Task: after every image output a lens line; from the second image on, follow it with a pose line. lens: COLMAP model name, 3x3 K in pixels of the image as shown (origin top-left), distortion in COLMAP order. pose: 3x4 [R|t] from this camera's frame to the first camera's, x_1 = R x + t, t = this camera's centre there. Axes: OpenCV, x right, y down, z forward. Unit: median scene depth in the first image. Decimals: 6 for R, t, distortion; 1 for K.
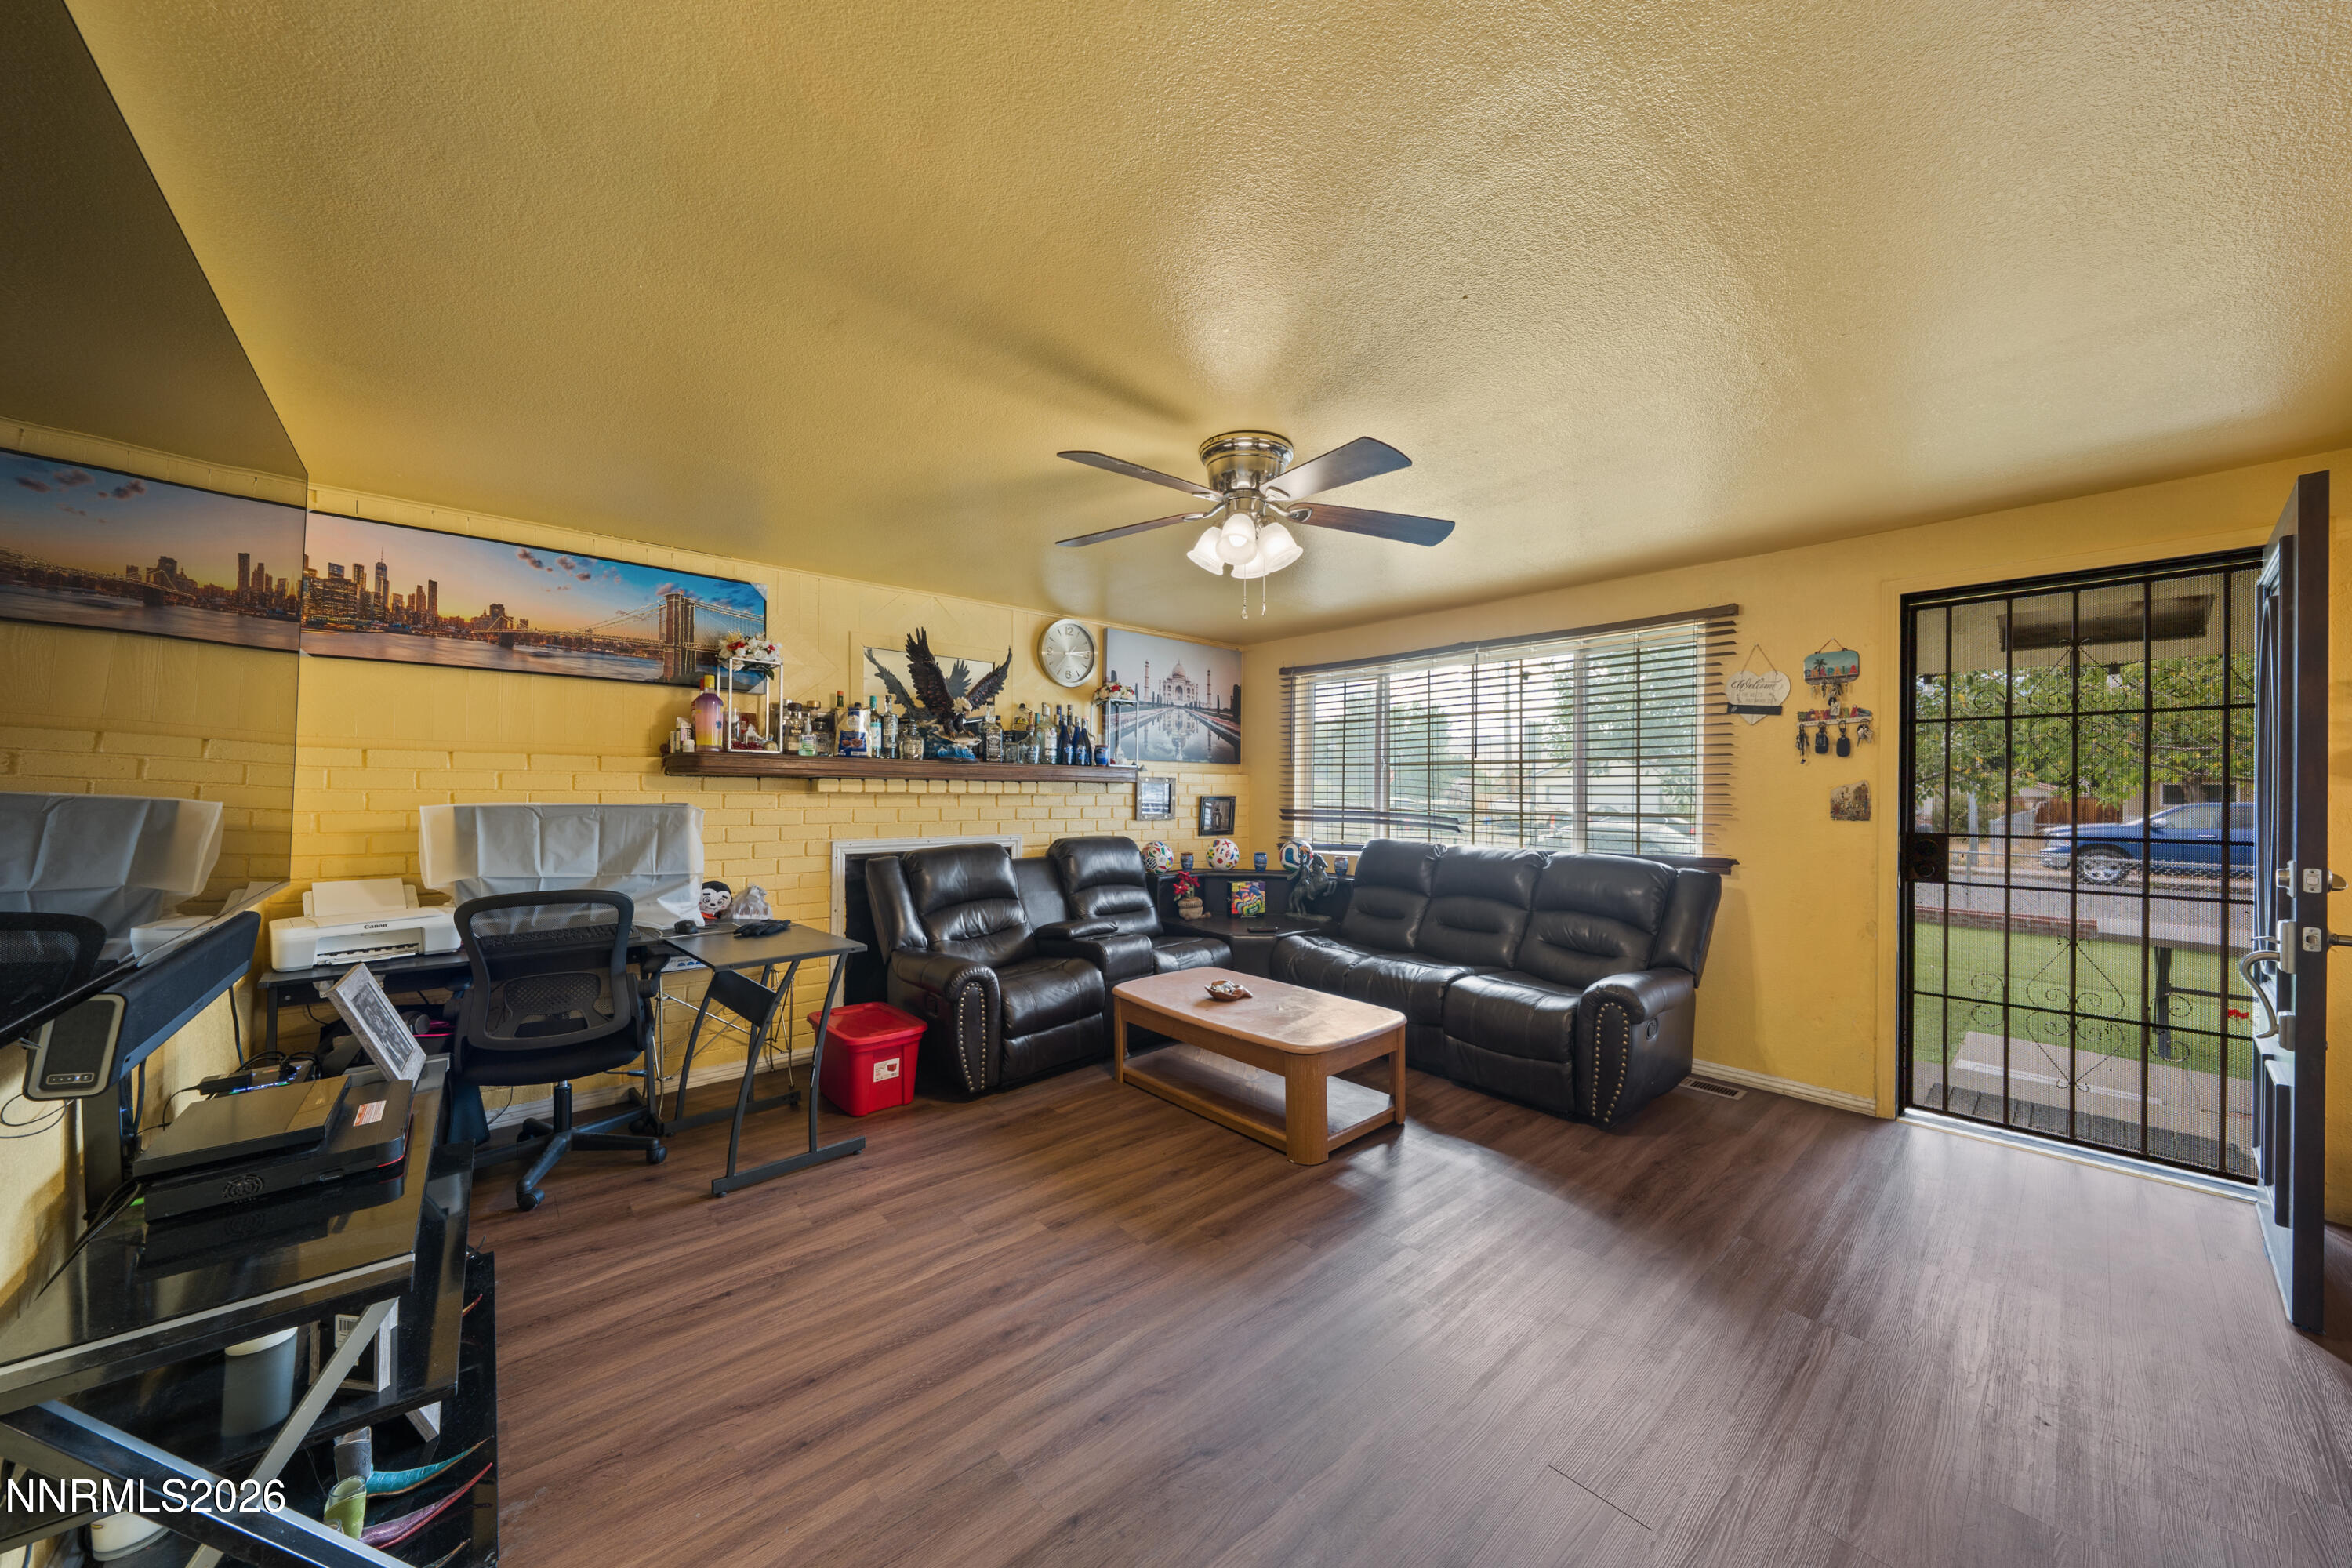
lens RADIAL K [[801.7, 0, 1190.7], [0, 801.7, 796.0], [0, 0, 1]] dist [-0.001112, 0.000154]
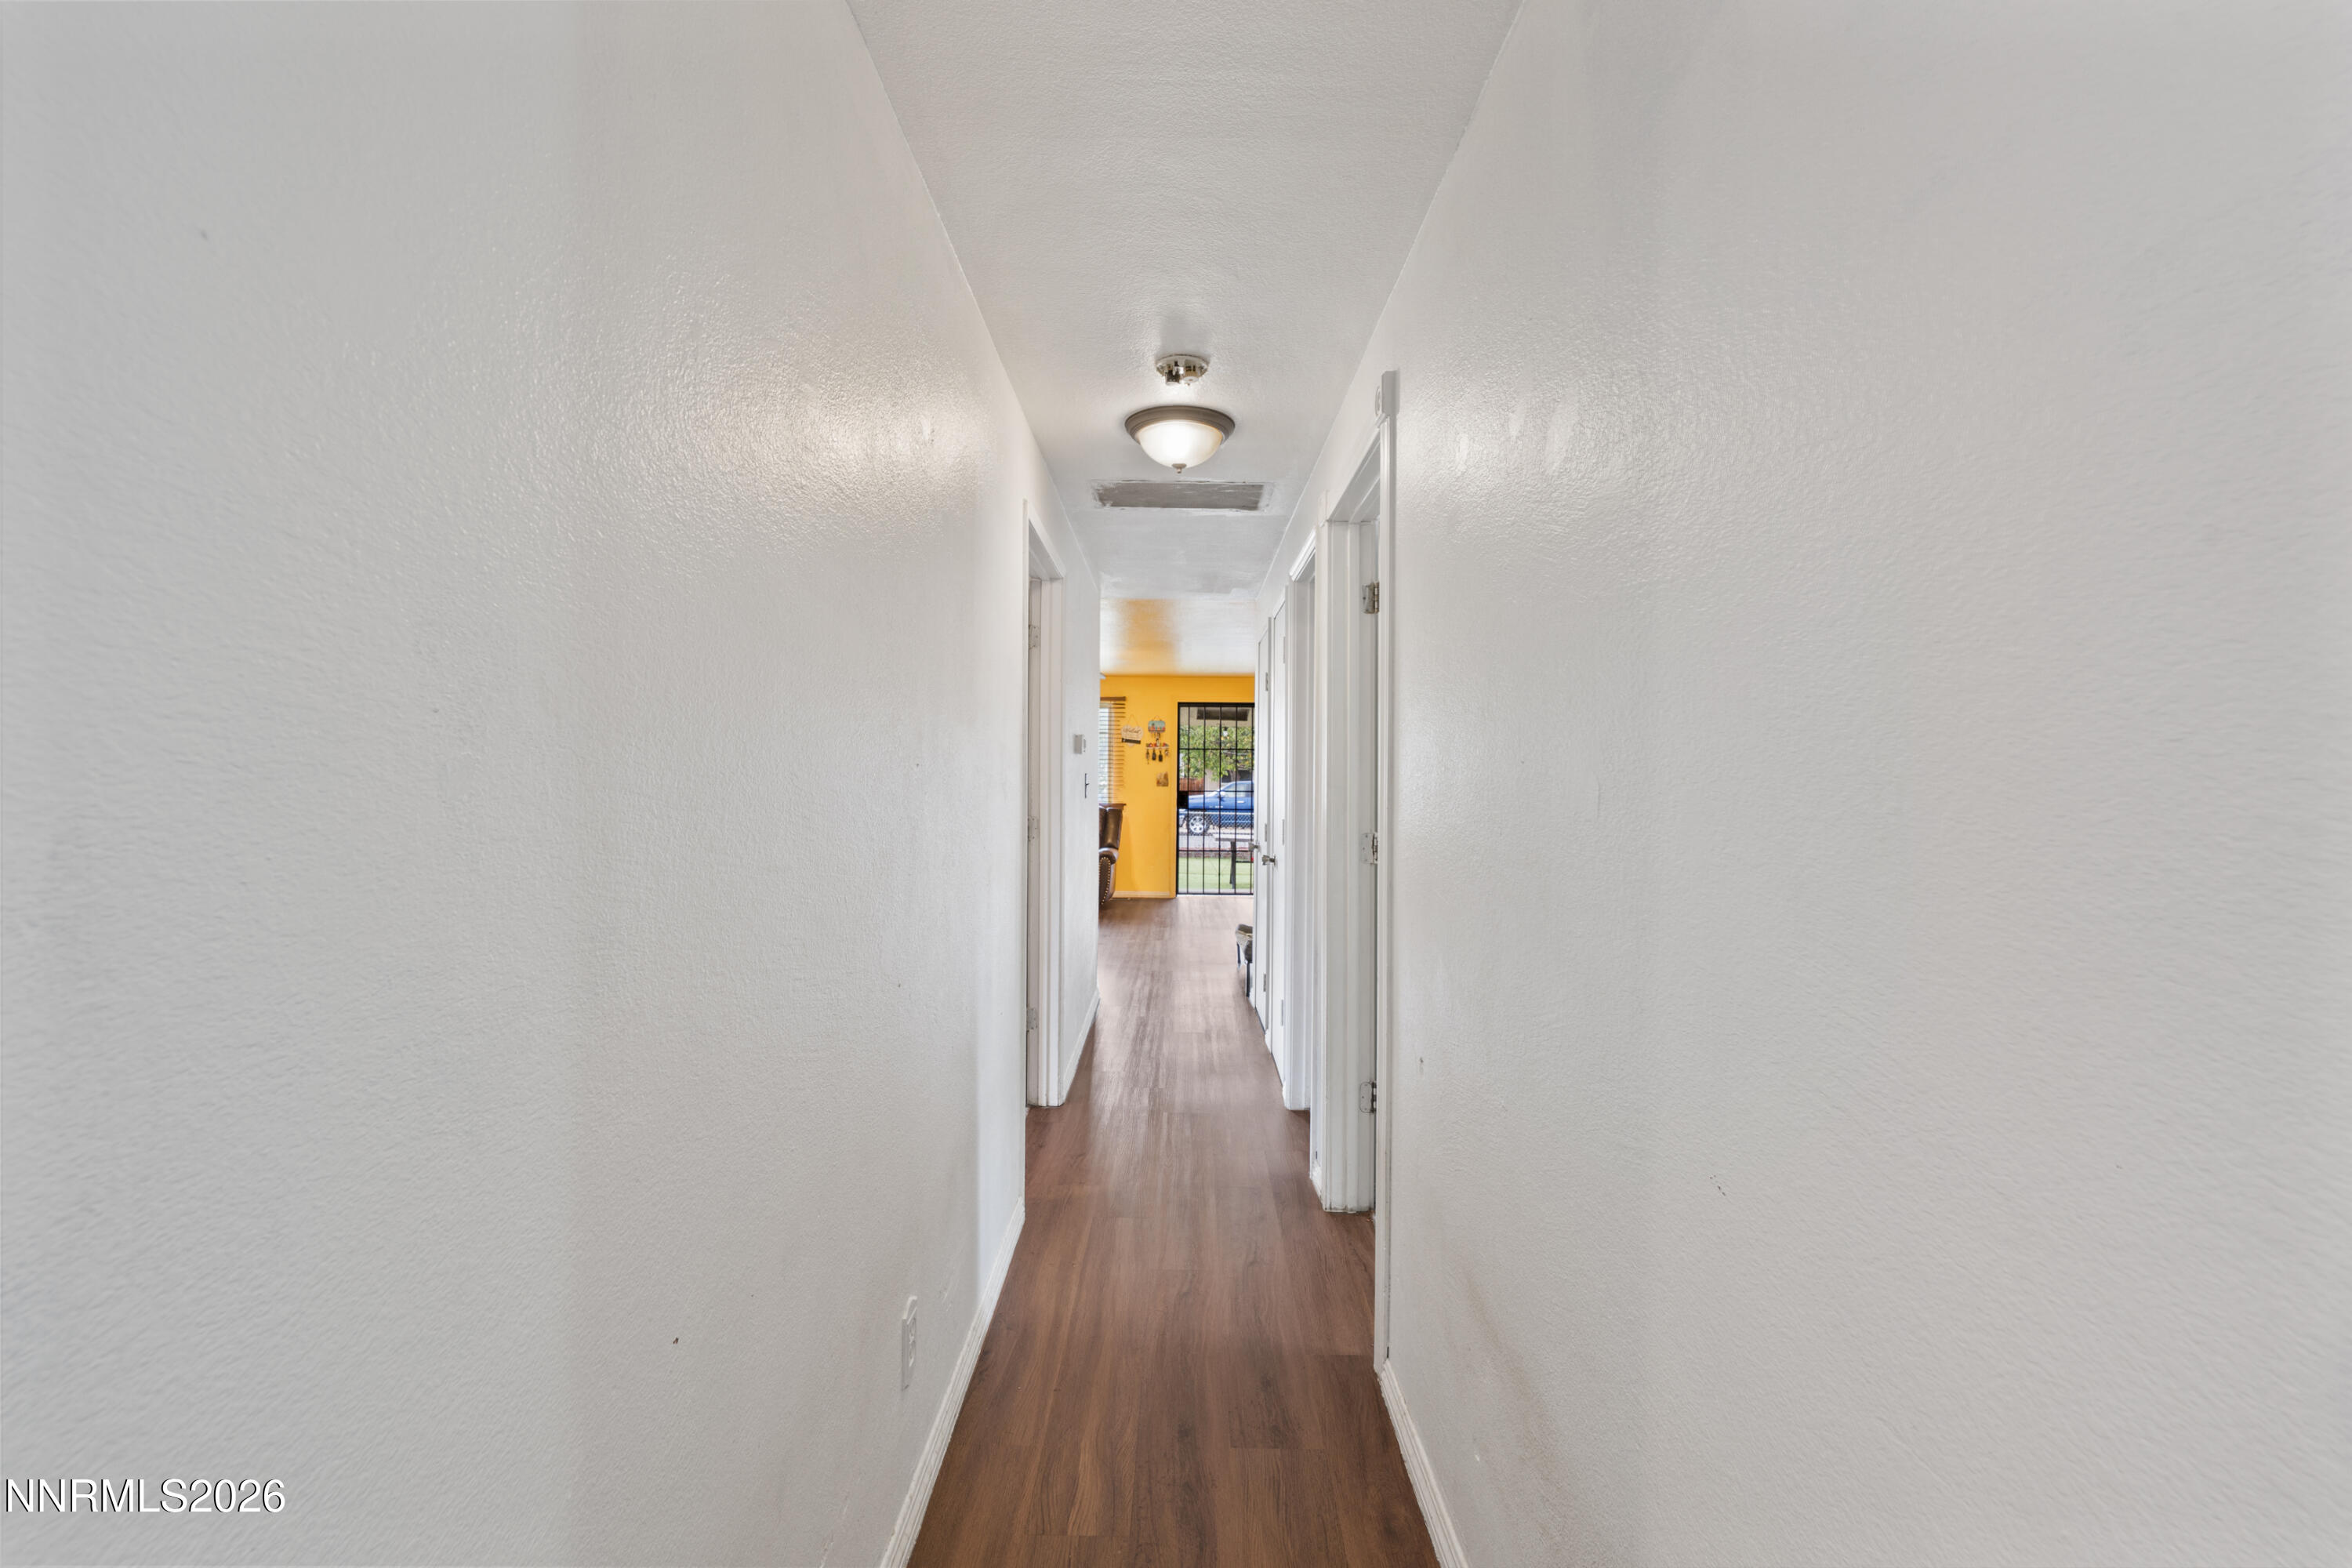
lens RADIAL K [[1015.3, 0, 1179.9], [0, 1015.3, 770.7], [0, 0, 1]] dist [0.000079, -0.000001]
pose [[0.682413, -0.004311, 0.730954, -1.456662], [0.001253, 0.999988, 0.004729, -0.034284], [-0.730965, -0.002311, 0.682411, -1.213087]]
